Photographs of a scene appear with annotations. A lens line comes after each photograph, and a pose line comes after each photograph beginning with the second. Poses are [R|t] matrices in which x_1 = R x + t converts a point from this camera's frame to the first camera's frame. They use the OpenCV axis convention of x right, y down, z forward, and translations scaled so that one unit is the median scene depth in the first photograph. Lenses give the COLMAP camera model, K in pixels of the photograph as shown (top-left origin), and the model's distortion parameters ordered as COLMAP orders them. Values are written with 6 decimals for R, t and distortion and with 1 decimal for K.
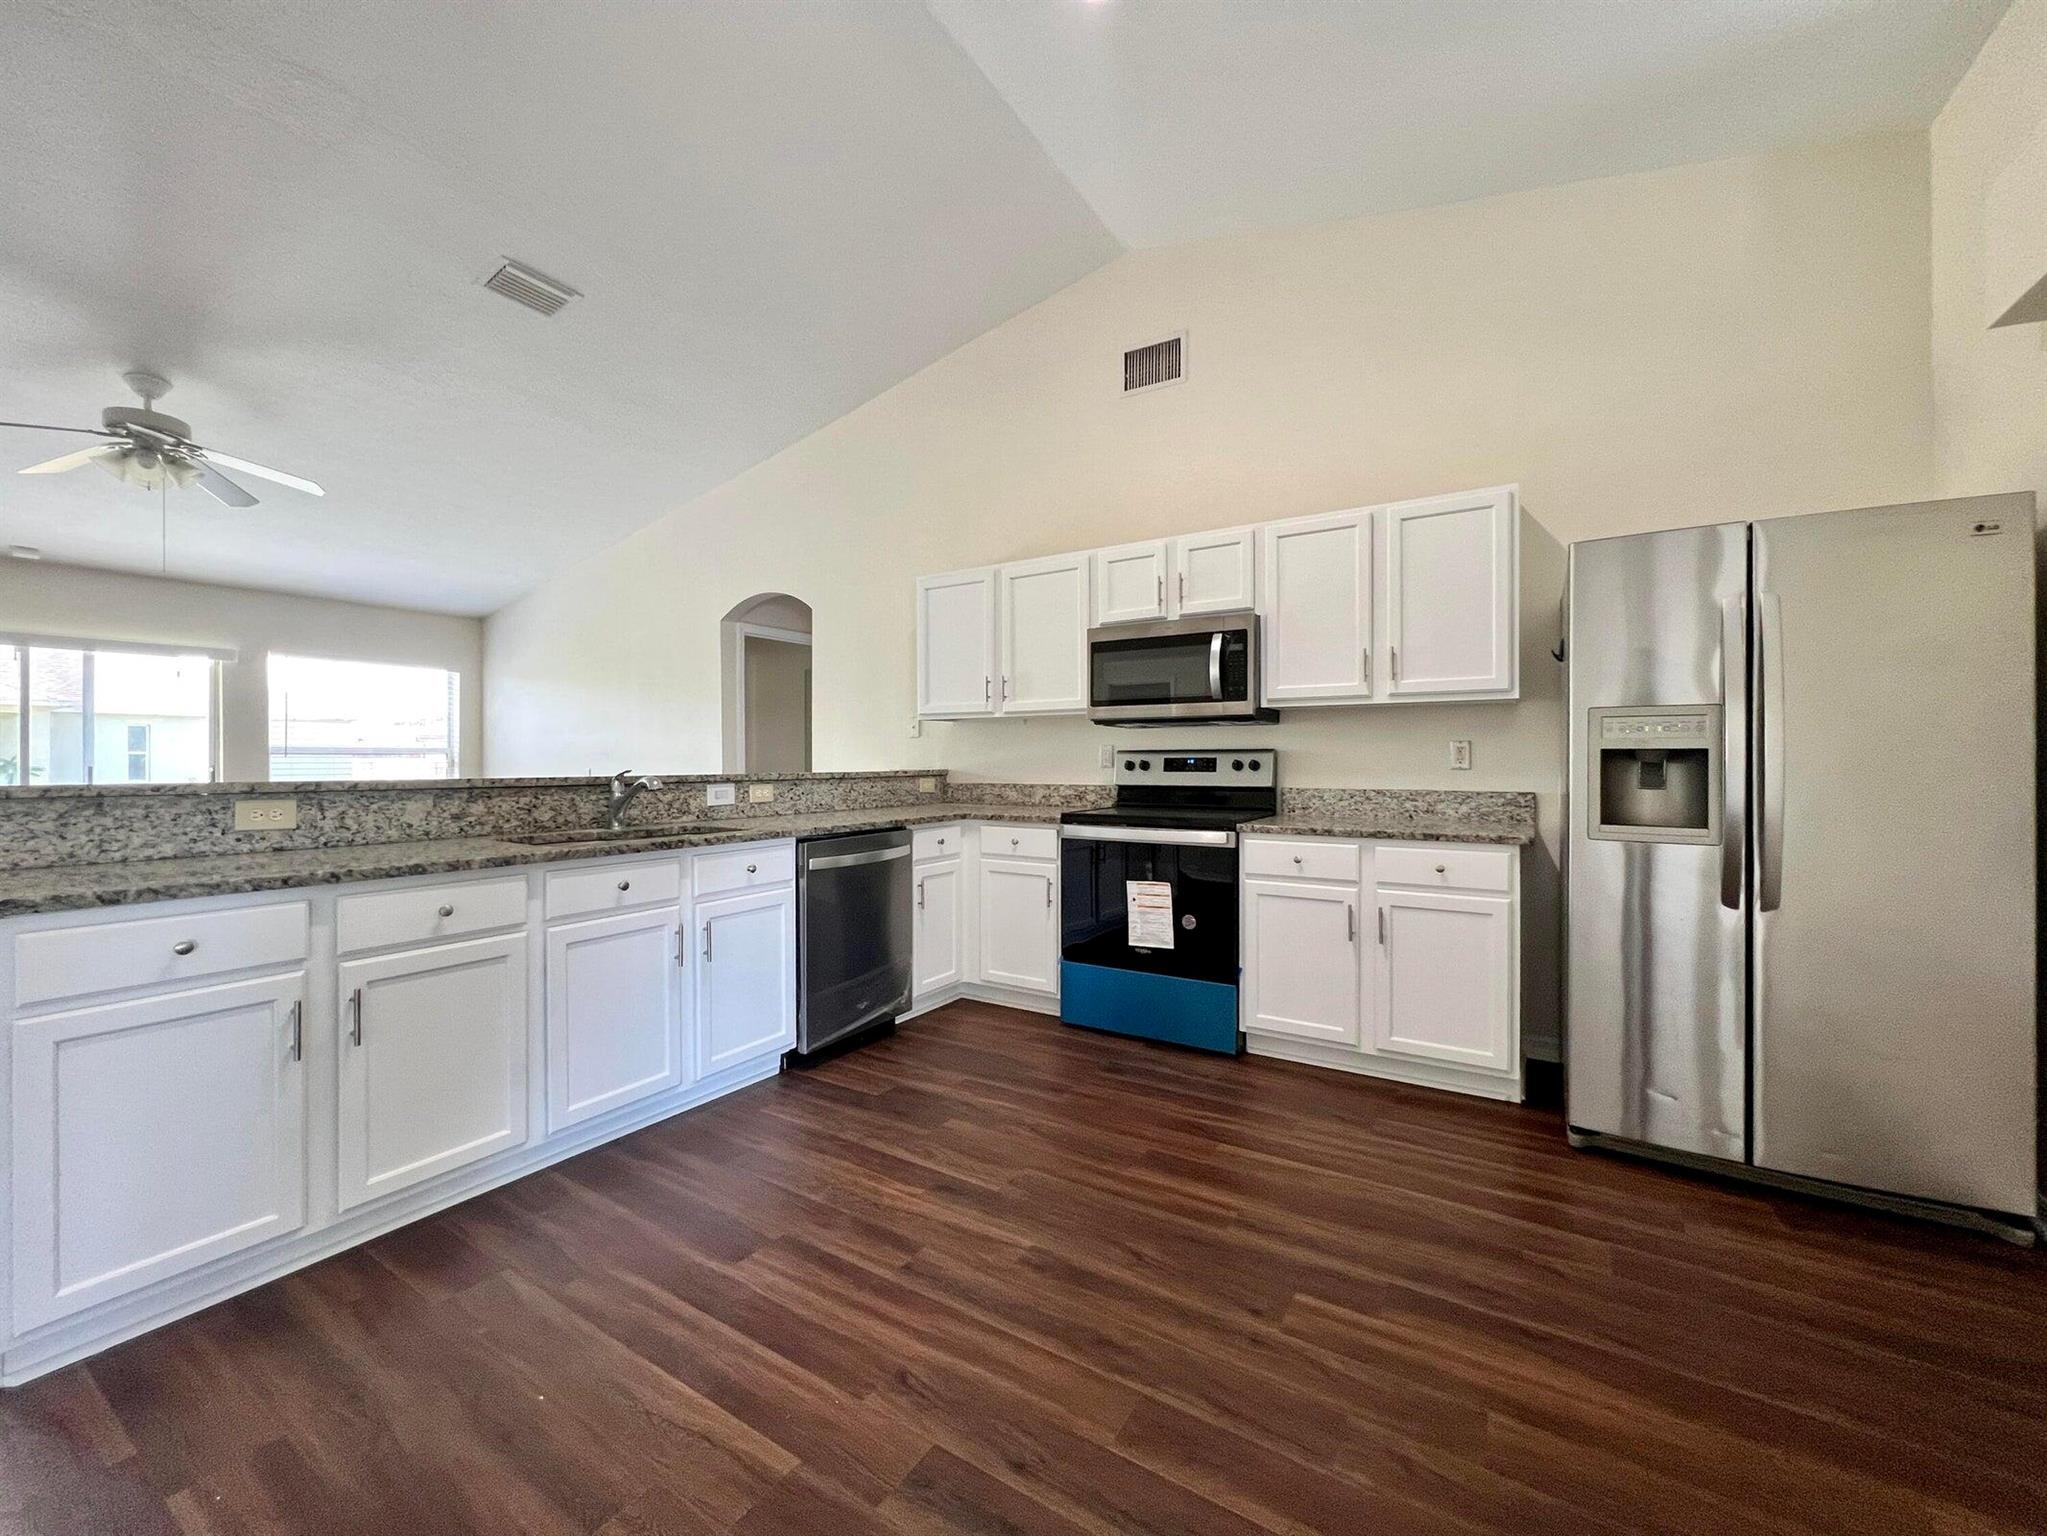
lens RADIAL K [[822.3, 0, 1020.5], [0, 822.3, 762.7], [0, 0, 1]] dist [-0.001334, 0.001093]
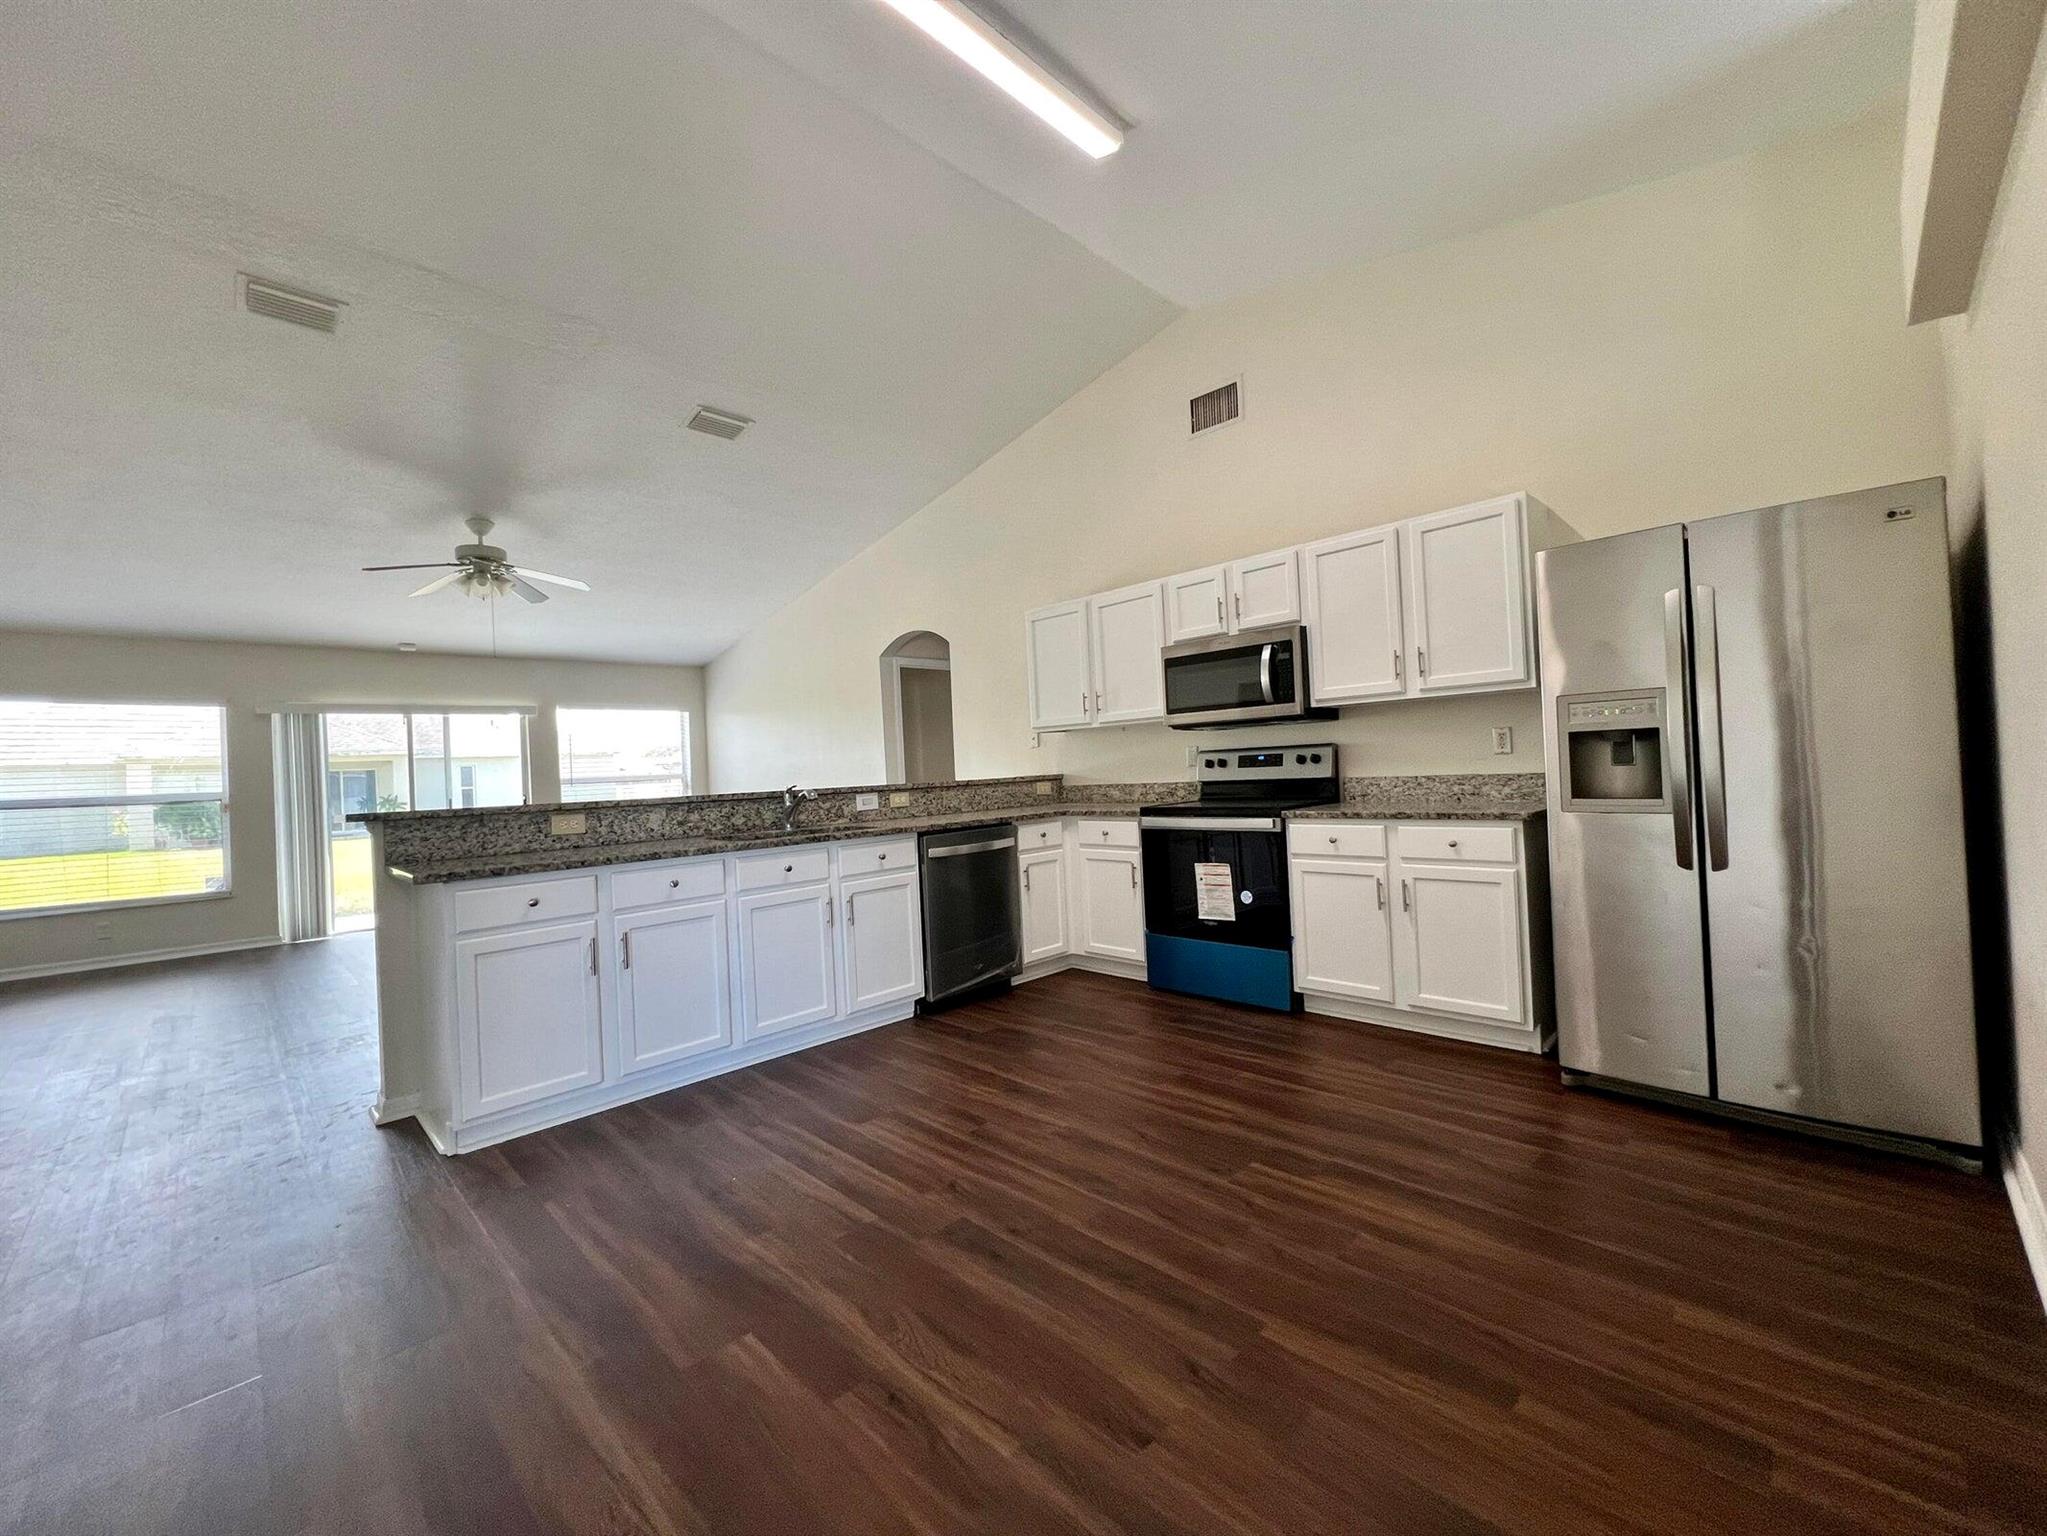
lens RADIAL K [[822.3, 0, 1021.8], [0, 822.3, 767.0], [0, 0, 1]] dist [-0.001334, 0.001093]
pose [[0.973758, -0.045202, -0.223050, 0.168437], [0.045357, 0.998961, -0.004432, 0.001621], [0.223018, -0.005801, 0.974797, -0.204499]]
